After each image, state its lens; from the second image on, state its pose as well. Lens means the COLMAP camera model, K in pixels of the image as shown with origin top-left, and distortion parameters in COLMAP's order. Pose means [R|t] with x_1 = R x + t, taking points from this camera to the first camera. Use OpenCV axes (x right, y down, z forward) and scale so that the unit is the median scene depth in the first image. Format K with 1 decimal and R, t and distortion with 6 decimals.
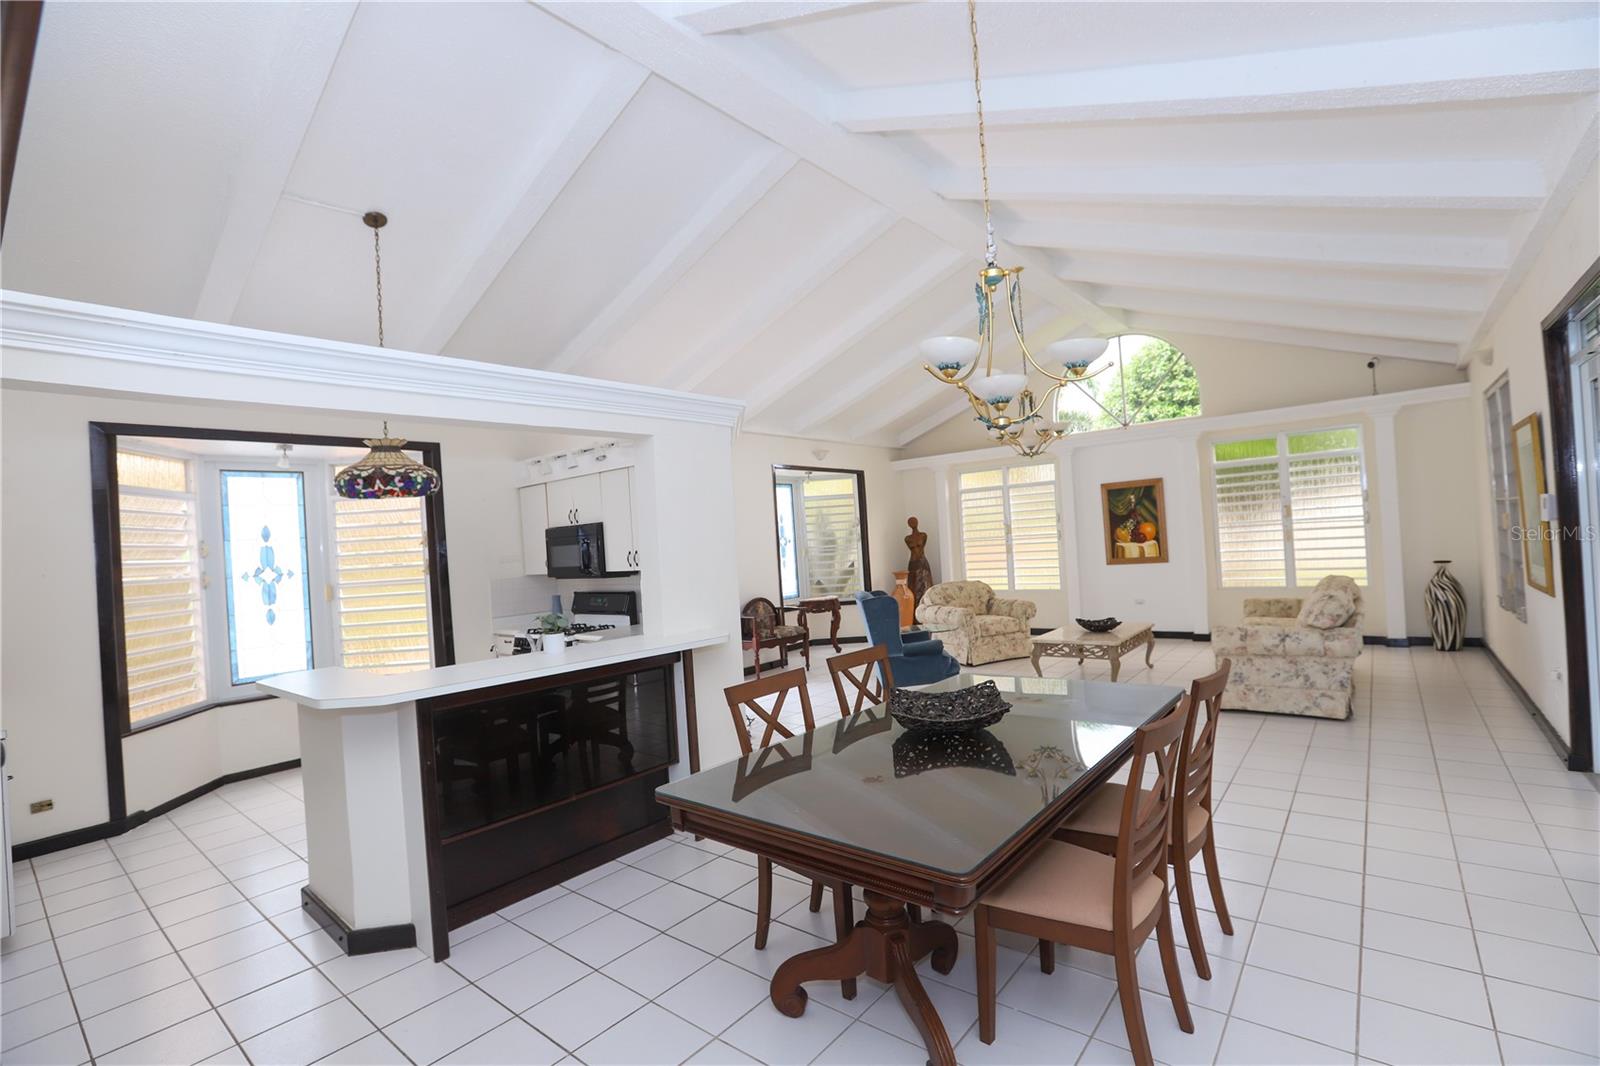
lens RADIAL K [[726.0, 0, 803.6], [0, 726.0, 535.9], [0, 0, 1]] dist [-0.077416, 0.045864]
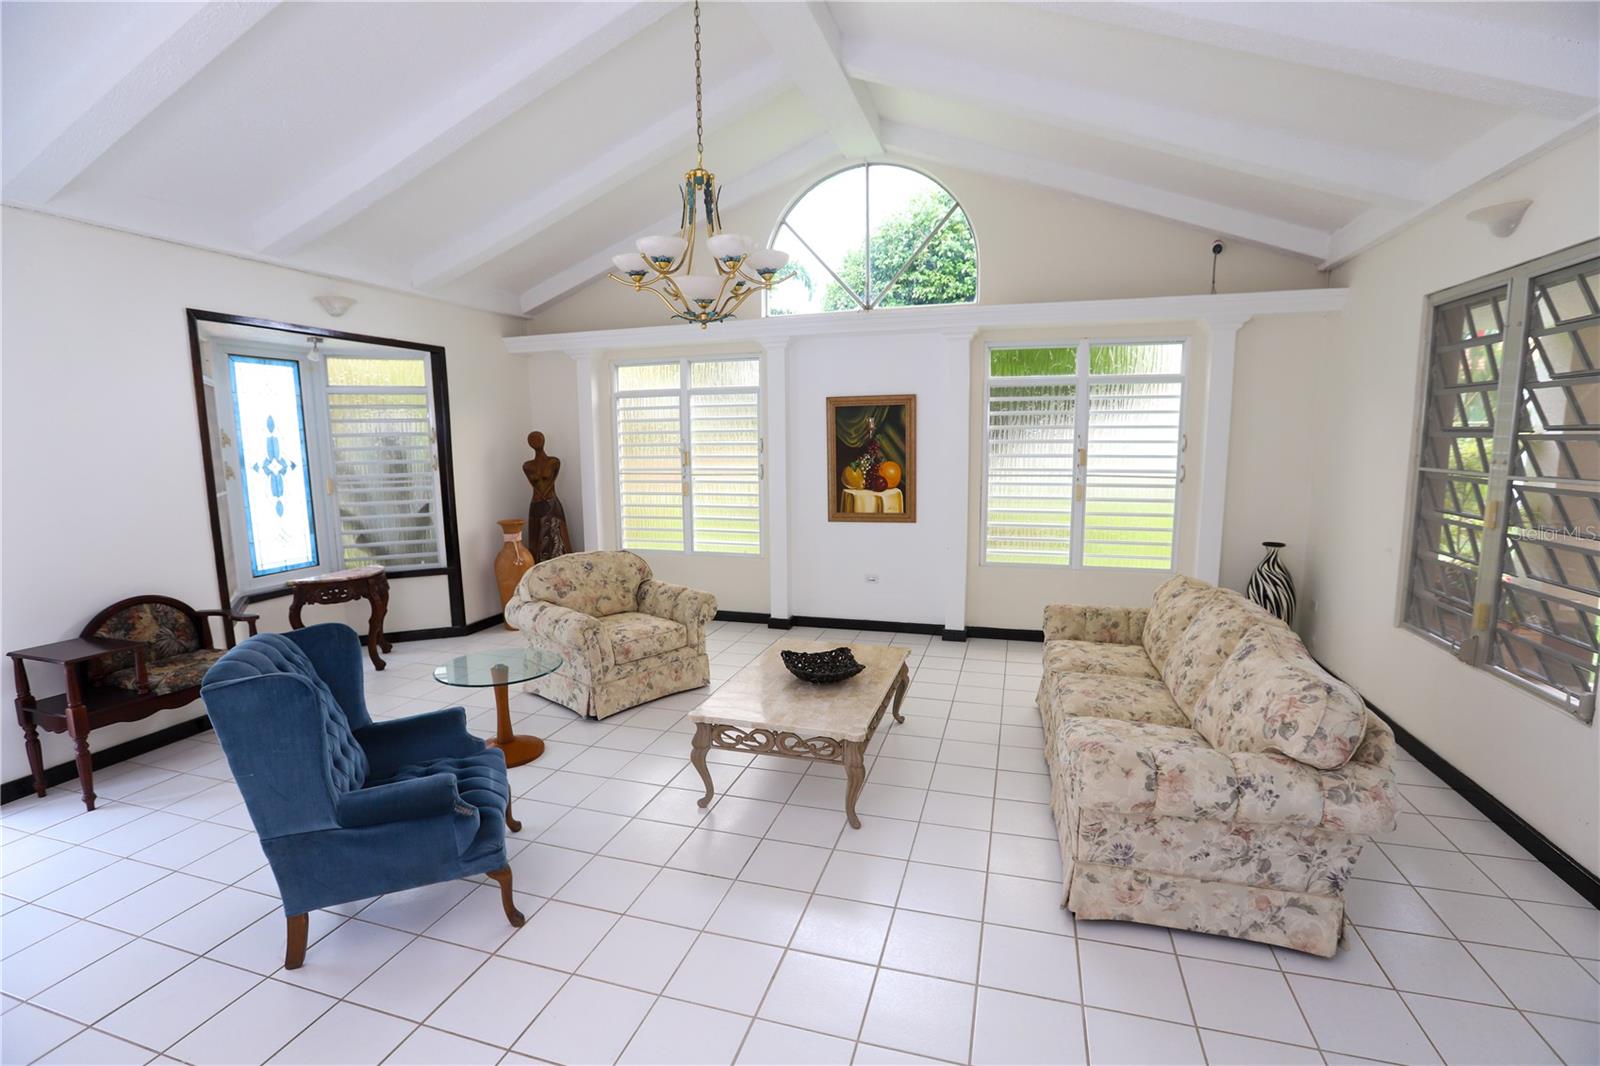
lens RADIAL K [[726.0, 0, 803.6], [0, 726.0, 535.9], [0, 0, 1]] dist [-0.077416, 0.045864]
pose [[0.923570, 0.000007, 0.383431, 0.157622], [-0.049931, 0.991487, 0.120251, -0.028183], [-0.380166, -0.130205, 0.915708, 0.428378]]
